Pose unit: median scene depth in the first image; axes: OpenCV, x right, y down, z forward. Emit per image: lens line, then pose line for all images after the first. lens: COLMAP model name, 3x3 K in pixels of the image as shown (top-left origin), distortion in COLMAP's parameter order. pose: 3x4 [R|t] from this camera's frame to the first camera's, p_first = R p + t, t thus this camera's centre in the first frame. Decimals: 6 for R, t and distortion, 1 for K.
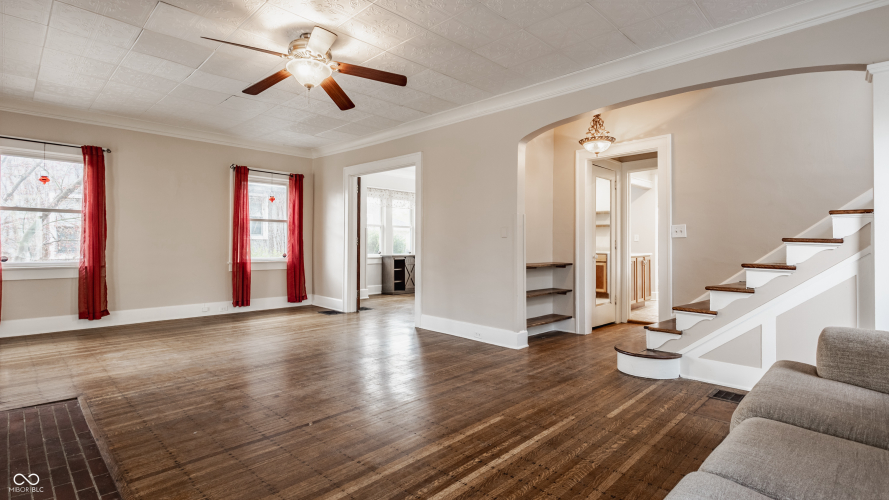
lens RADIAL K [[430.4, 0, 439.9], [0, 430.4, 241.9], [0, 0, 1]] dist [0.006114, 0.000389]
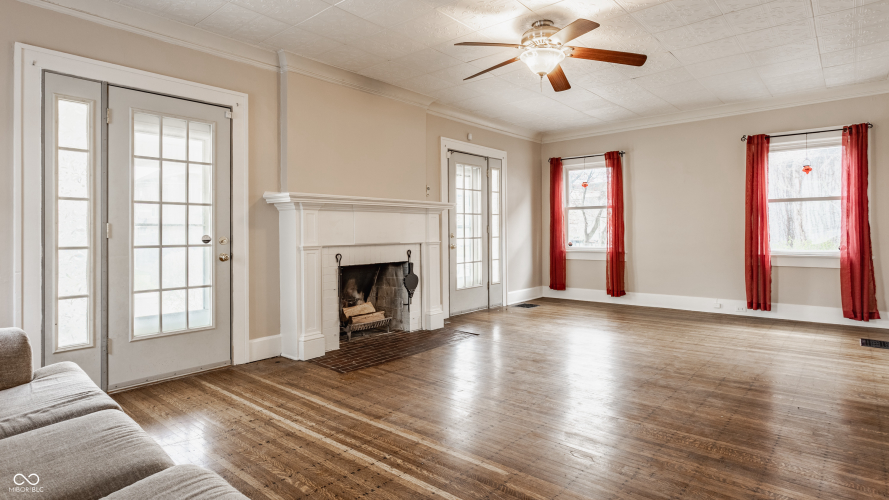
lens RADIAL K [[485.4, 0, 441.4], [0, 485.4, 231.9], [0, 0, 1]] dist [-0.018249, 0.002337]
pose [[0.056056, -0.006935, -0.998404, 0.580525], [0.011073, 0.999919, -0.006324, 0.005972], [0.998366, -0.010701, 0.056128, 0.525355]]
